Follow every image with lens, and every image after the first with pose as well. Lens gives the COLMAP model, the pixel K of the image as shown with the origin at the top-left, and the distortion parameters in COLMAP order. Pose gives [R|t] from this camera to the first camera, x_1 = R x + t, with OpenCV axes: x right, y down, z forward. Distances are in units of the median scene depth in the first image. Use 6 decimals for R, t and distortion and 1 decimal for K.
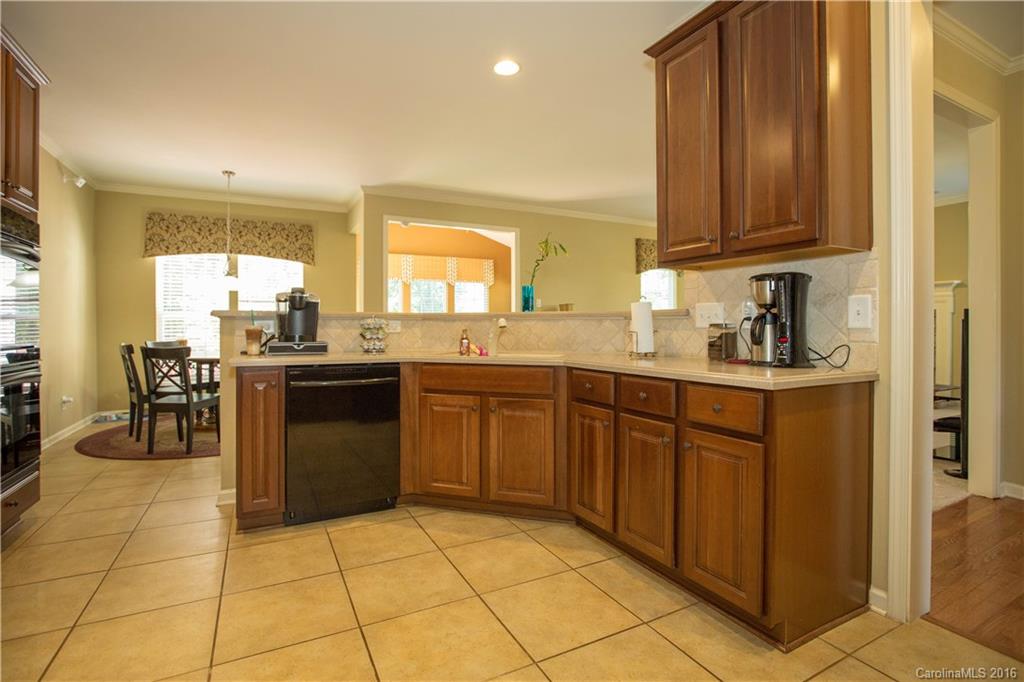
lens RADIAL K [[477.8, 0, 514.7], [0, 477.8, 327.0], [0, 0, 1]] dist [-0.019646, -0.000105]
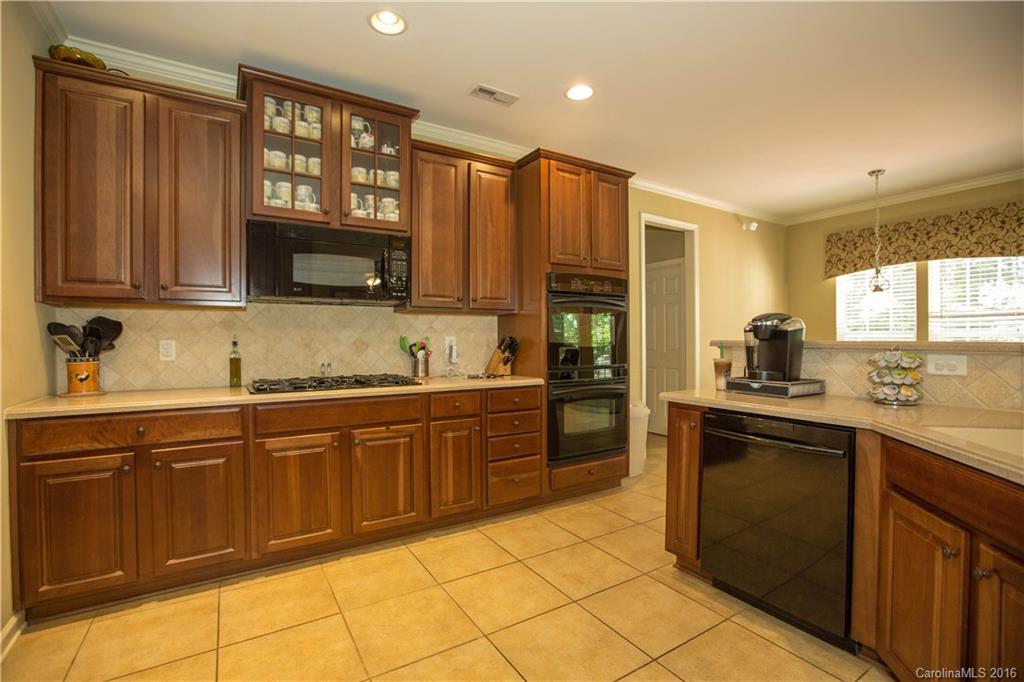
lens RADIAL K [[464.2, 0, 518.4], [0, 464.2, 329.8], [0, 0, 1]] dist [0.002206, 0.000248]
pose [[0.116270, -0.016905, -0.993074, 0.349157], [-0.000881, 0.999853, -0.017124, -0.047316], [0.993217, 0.002866, 0.116238, 0.526297]]
